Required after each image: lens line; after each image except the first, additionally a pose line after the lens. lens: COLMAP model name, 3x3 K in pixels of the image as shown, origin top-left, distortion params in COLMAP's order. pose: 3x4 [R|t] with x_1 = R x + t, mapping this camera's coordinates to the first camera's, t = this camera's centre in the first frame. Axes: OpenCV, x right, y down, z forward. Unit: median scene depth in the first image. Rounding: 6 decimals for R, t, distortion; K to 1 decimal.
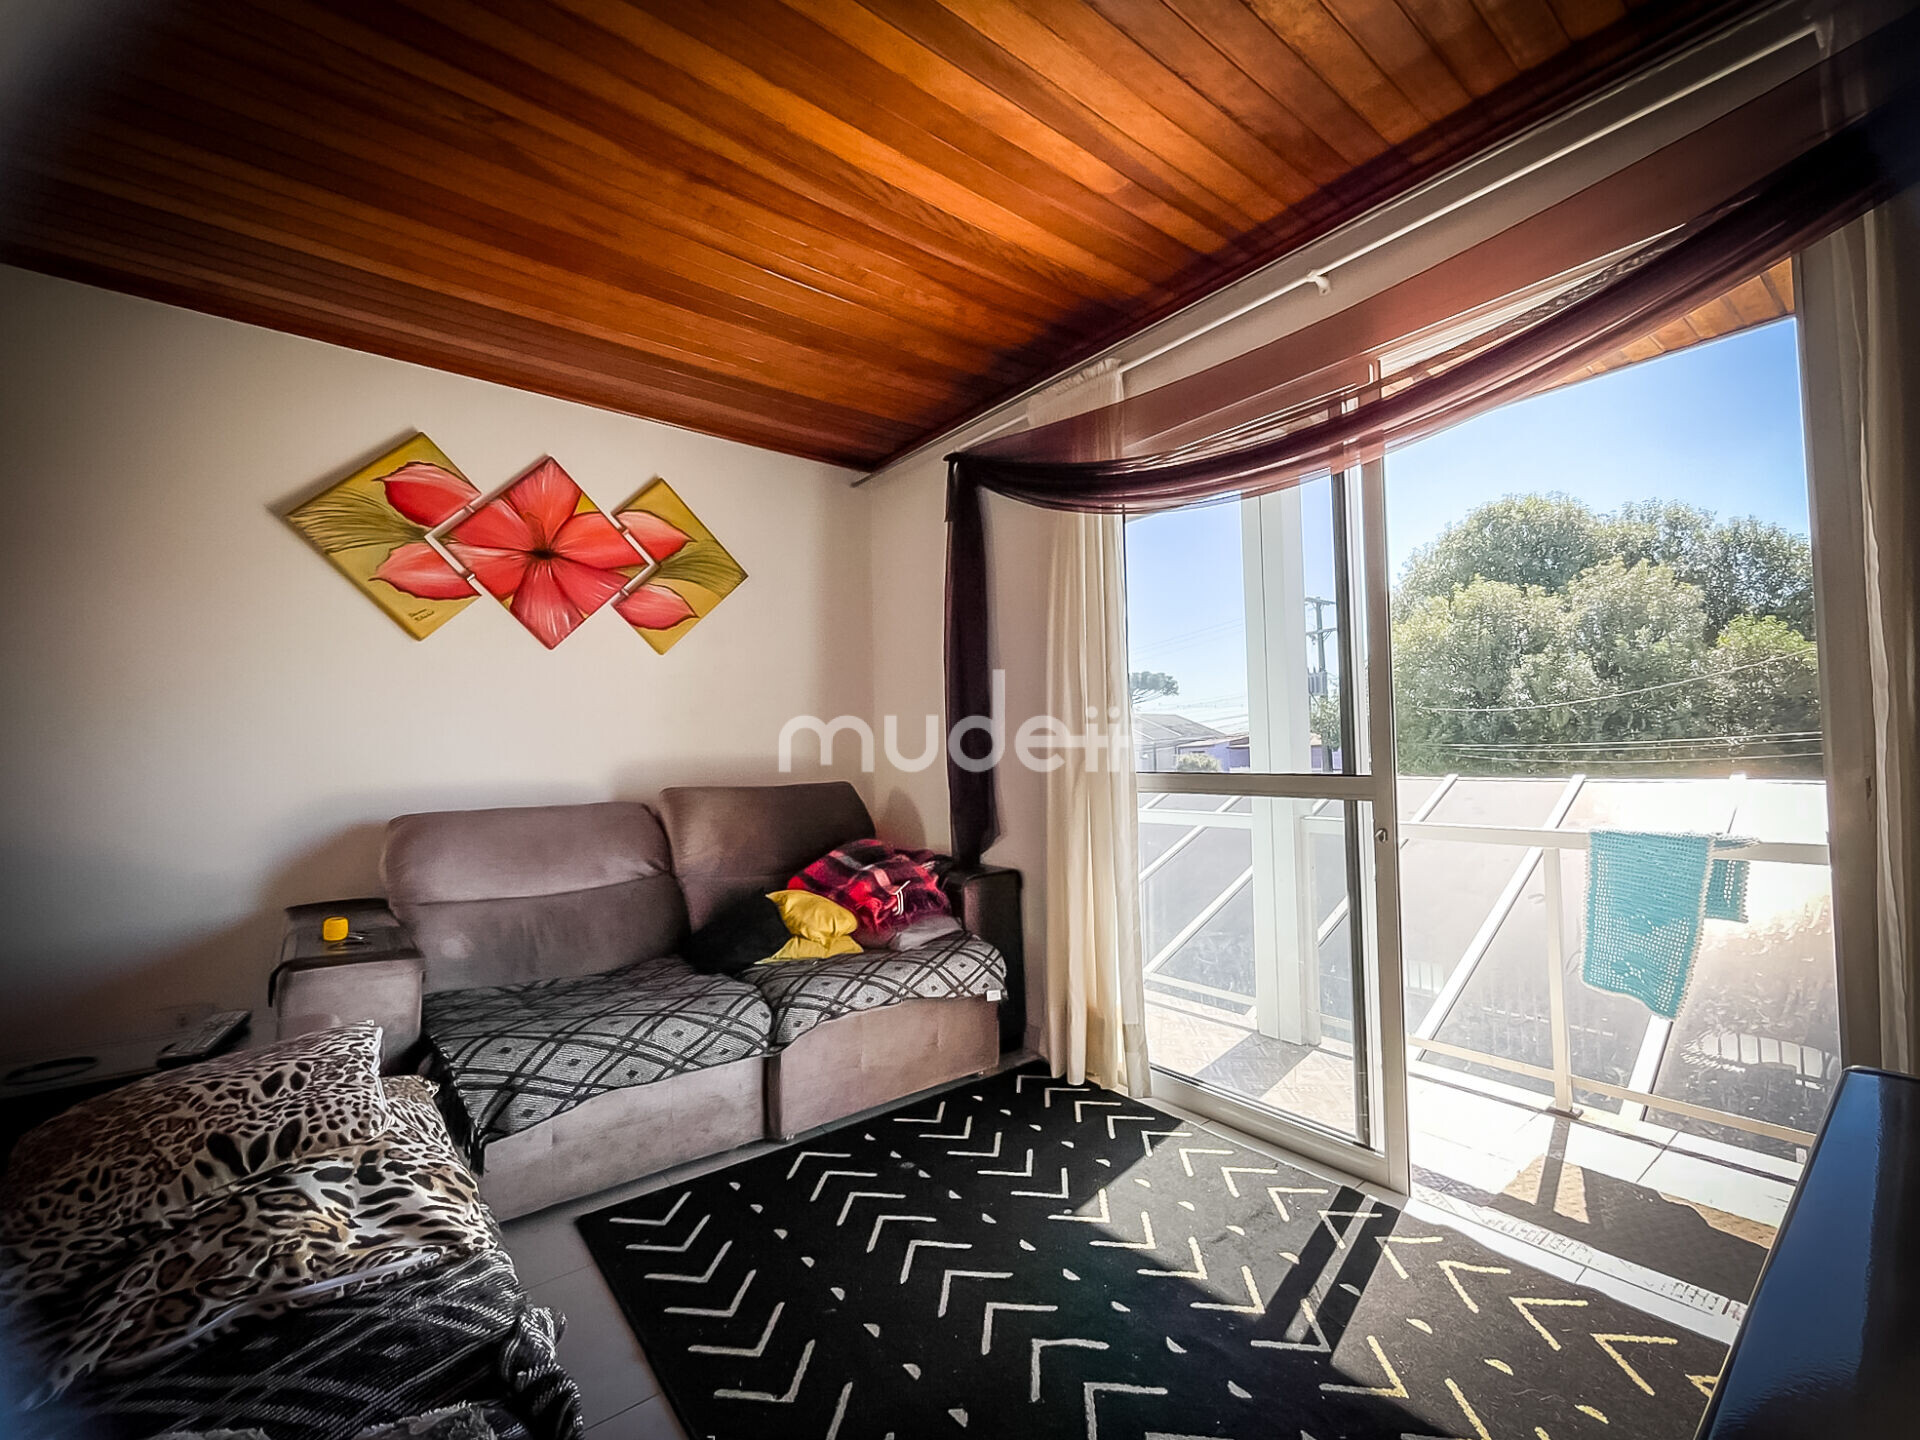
lens RADIAL K [[785.5, 0, 952.1], [0, 785.5, 729.5], [0, 0, 1]] dist [-0.003668, -0.000681]
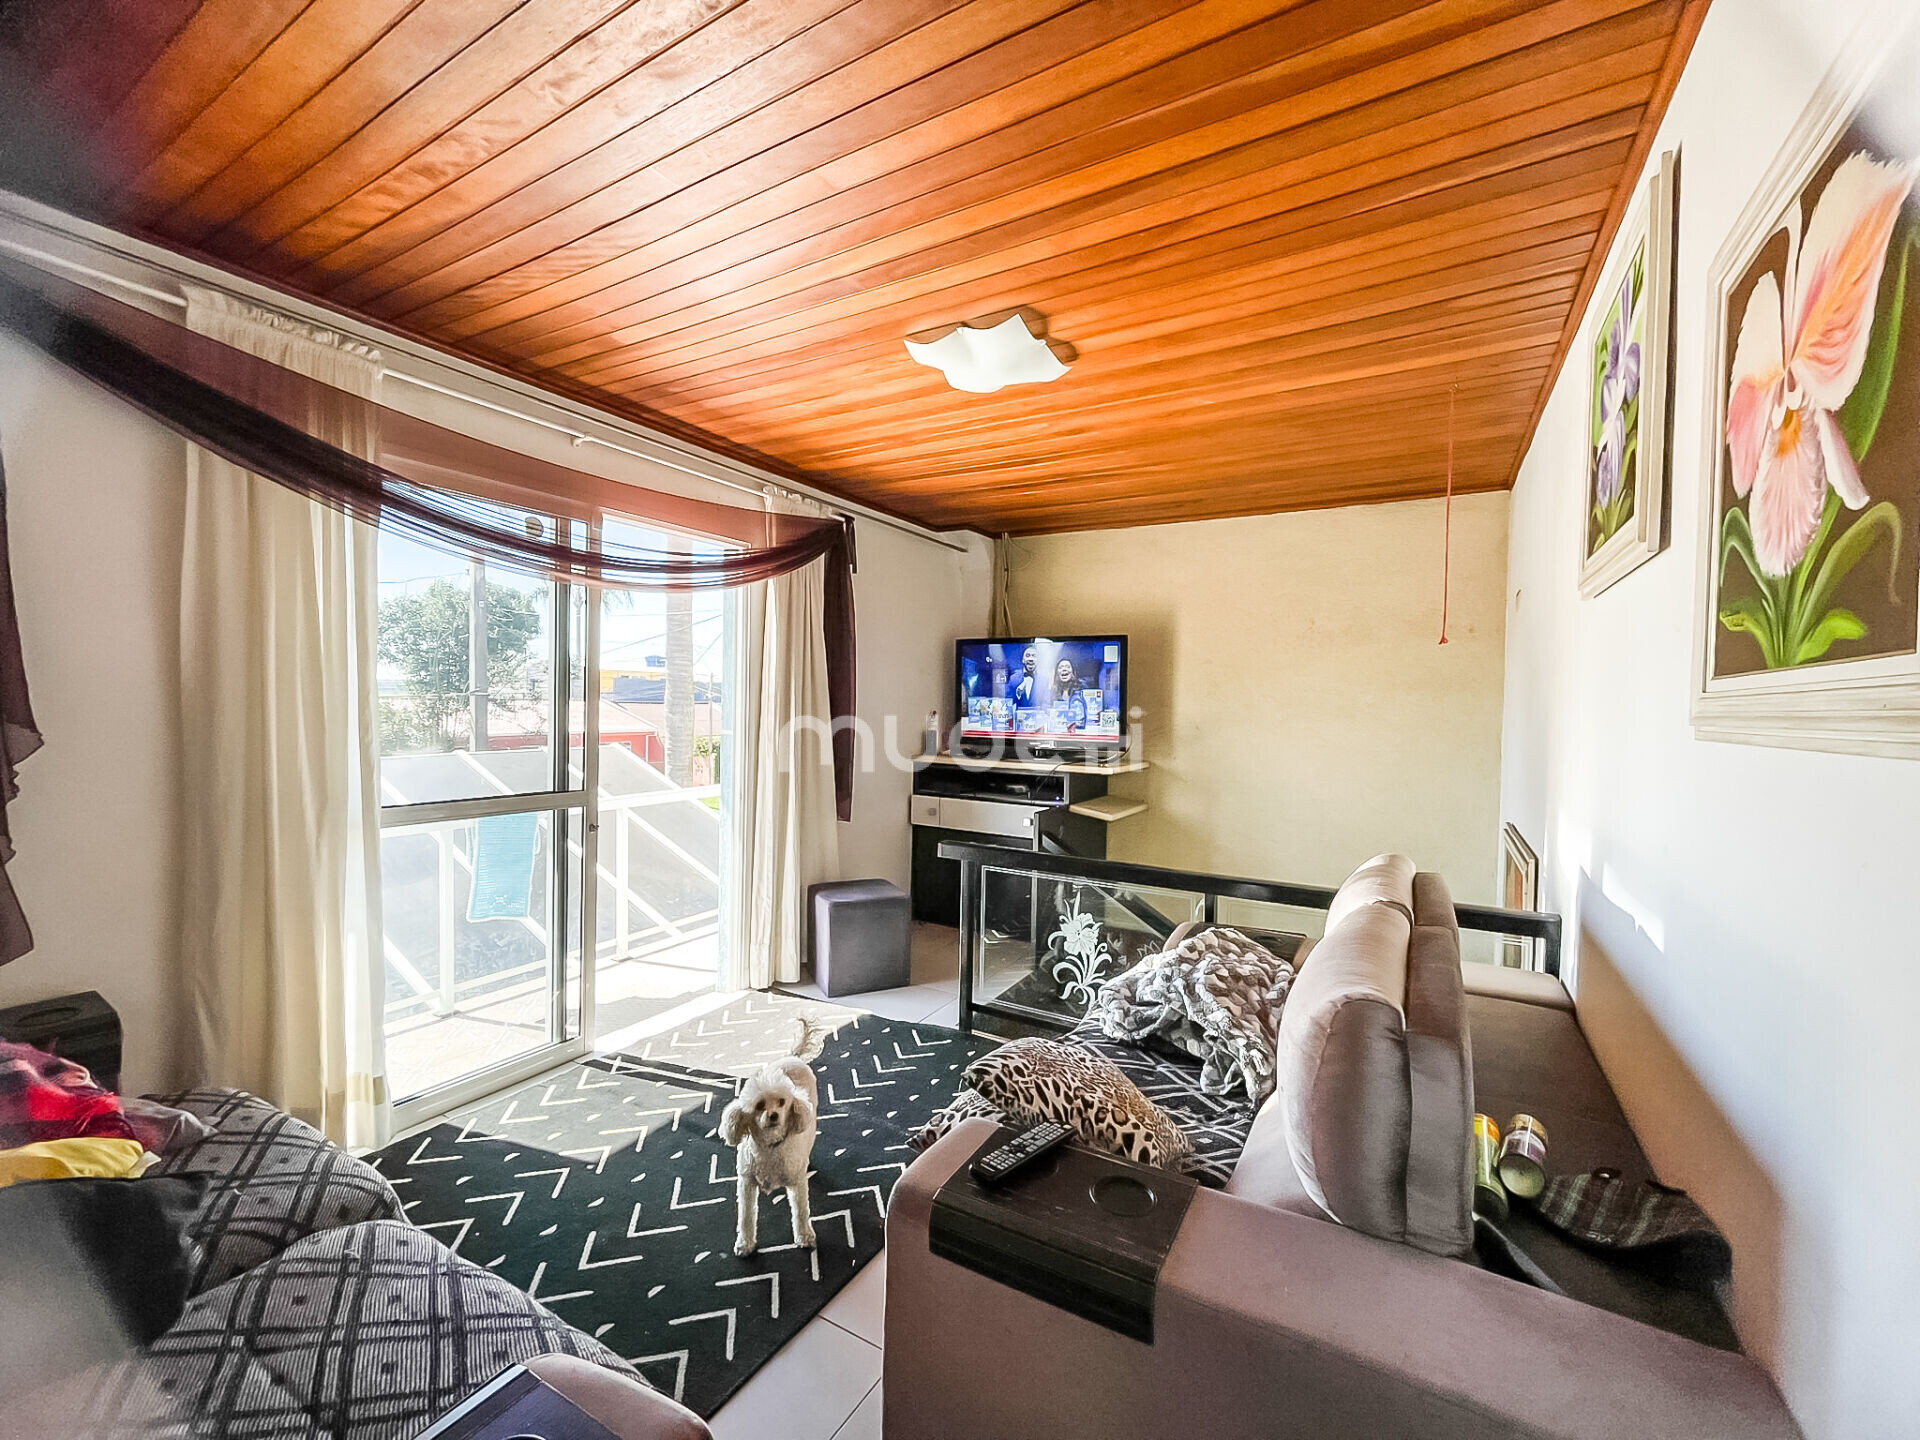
lens RADIAL K [[785.5, 0, 960.0], [0, 785.5, 717.9], [0, 0, 1]] dist [-0.003668, -0.000681]
pose [[-0.358931, -0.016301, 0.933222, -1.101895], [-0.036645, 0.999323, 0.003361, -0.101539], [-0.932644, -0.032991, -0.359285, 0.861783]]
